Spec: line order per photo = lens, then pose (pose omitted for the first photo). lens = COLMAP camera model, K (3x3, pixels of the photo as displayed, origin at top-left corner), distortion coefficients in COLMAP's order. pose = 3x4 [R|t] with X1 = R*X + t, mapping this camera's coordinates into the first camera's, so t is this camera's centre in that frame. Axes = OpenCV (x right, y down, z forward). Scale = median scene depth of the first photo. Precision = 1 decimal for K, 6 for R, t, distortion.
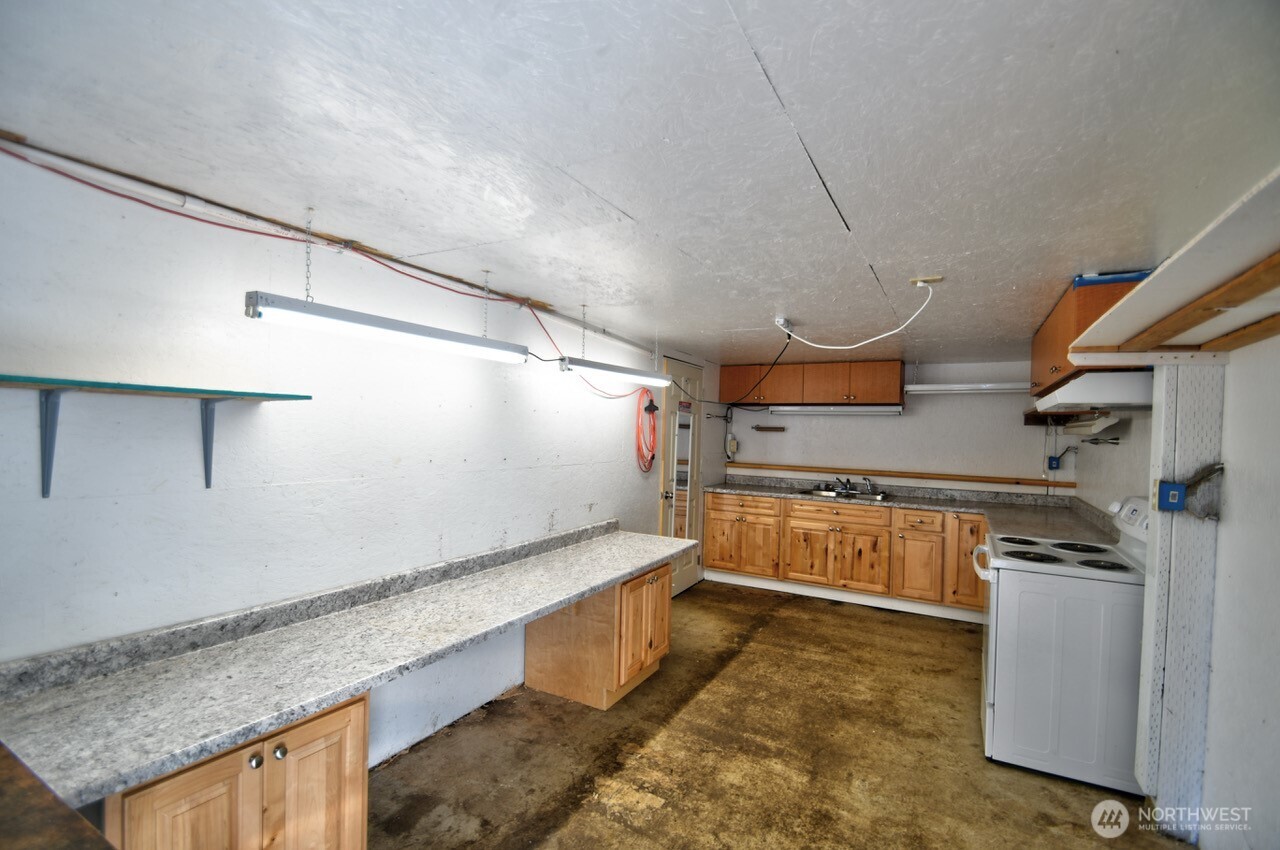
lens RADIAL K [[569.8, 0, 636.9], [0, 569.8, 444.7], [0, 0, 1]] dist [-0.000242, -0.000032]
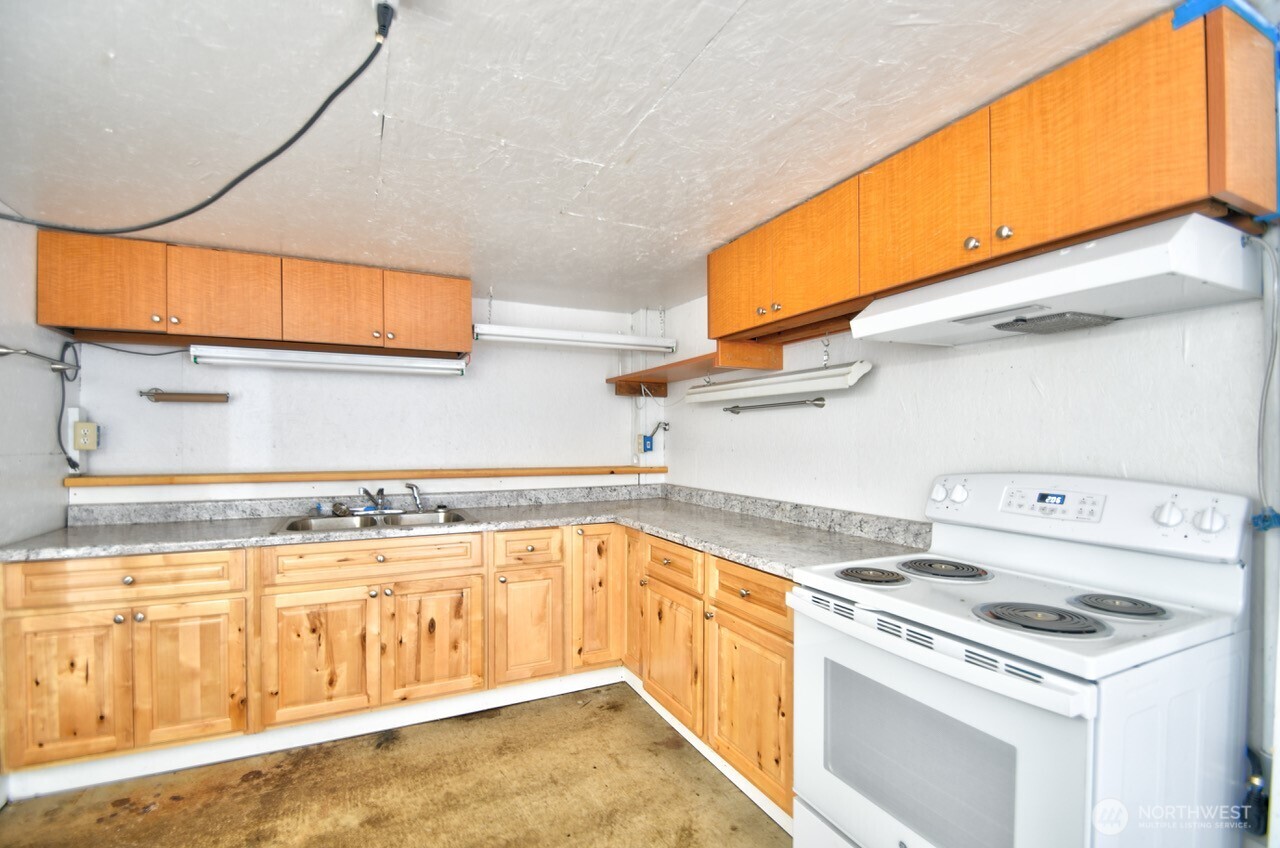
lens RADIAL K [[583.3, 0, 641.4], [0, 583.3, 441.3], [0, 0, 1]] dist [0.019662, -0.021055]
pose [[0.572056, -0.028697, 0.819712, 0.061841], [0.034163, 0.999354, 0.011145, 0.018451], [-0.819502, 0.021628, 0.572667, 0.507750]]
